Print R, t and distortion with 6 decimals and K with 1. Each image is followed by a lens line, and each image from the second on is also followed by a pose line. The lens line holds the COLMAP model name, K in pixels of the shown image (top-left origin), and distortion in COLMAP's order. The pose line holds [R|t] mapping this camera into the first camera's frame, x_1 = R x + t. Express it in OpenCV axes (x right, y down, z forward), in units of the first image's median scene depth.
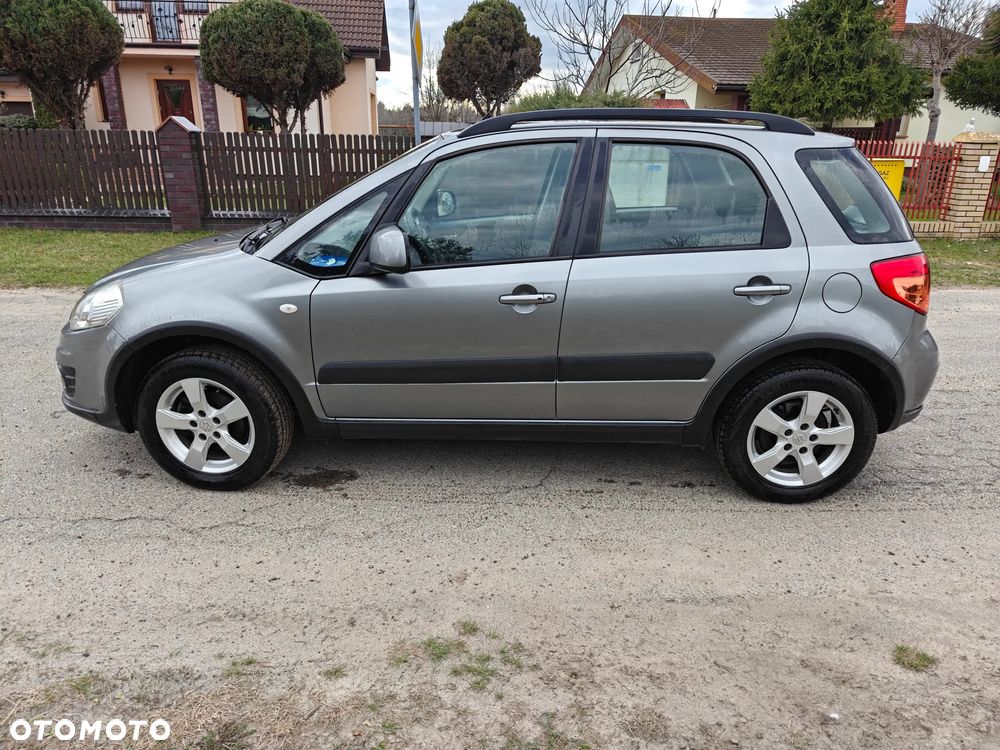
lens RADIAL K [[677.2, 0, 494.3], [0, 677.2, 375.9], [0, 0, 1]] dist [0.046456, -0.050469]
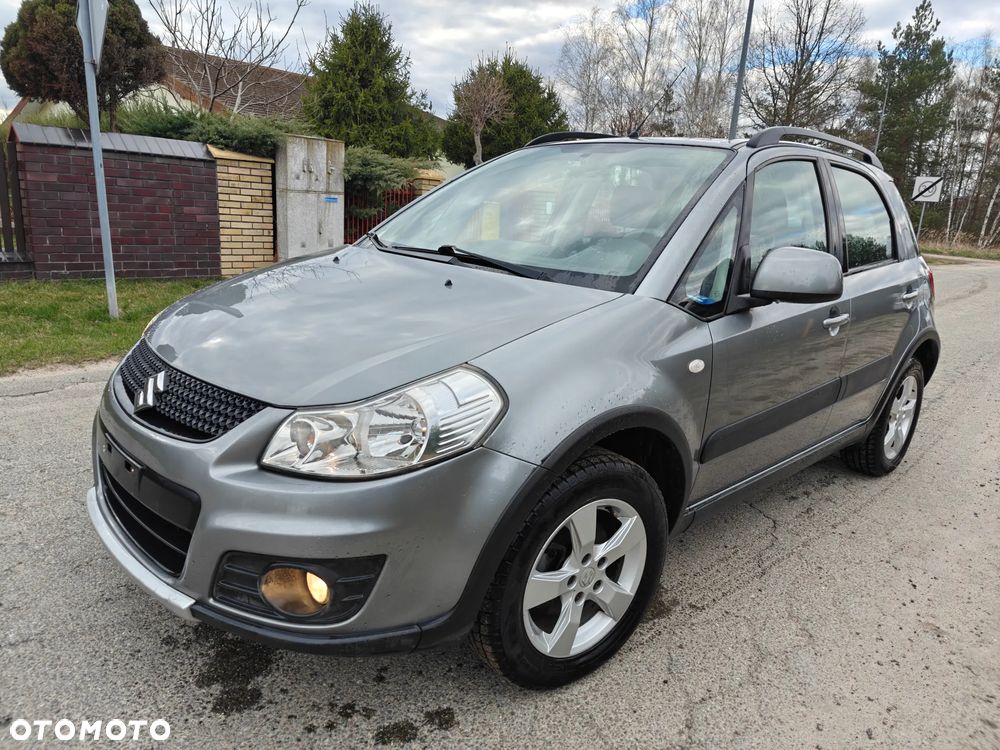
lens RADIAL K [[674.9, 0, 502.8], [0, 674.9, 368.3], [0, 0, 1]] dist [0.054509, -0.058242]
pose [[0.706004, -0.134568, 0.695306, -0.924080], [0.179373, 0.983747, 0.008260, -0.136665], [-0.685116, 0.118887, 0.718667, 0.622869]]
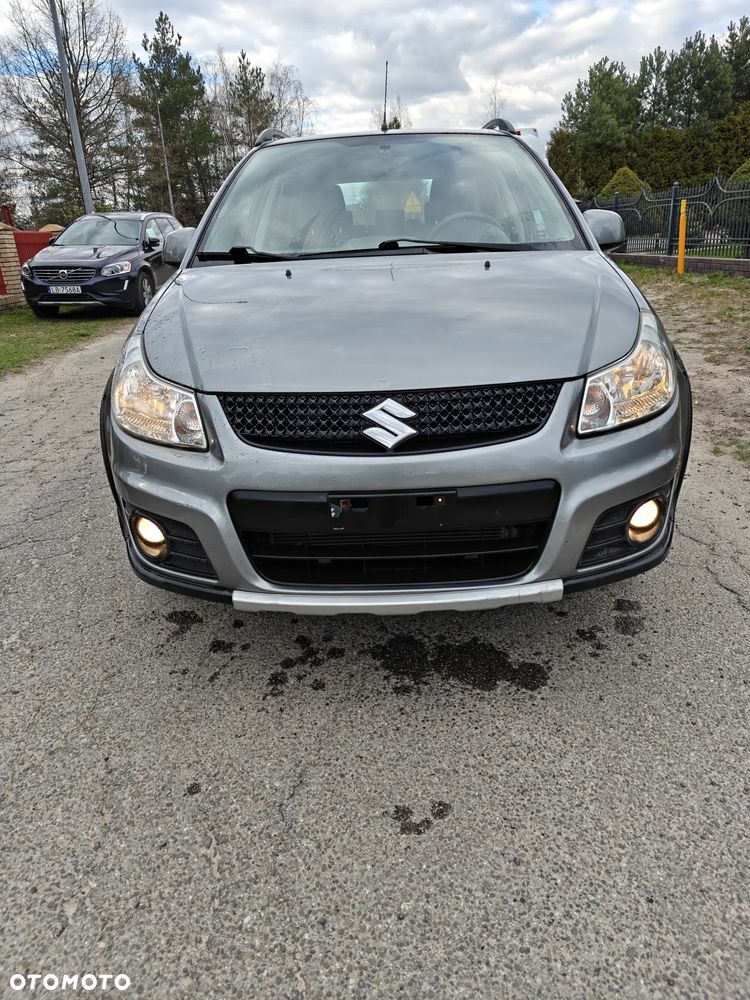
lens RADIAL K [[677.2, 0, 375.0], [0, 677.2, 500.0], [0, 0, 1]] dist [0.046456, -0.050469]
pose [[0.005871, -0.372775, 0.927903, -1.250389], [0.380530, 0.858941, 0.342663, -0.306943], [-0.924750, 0.351084, 0.146895, 1.242512]]
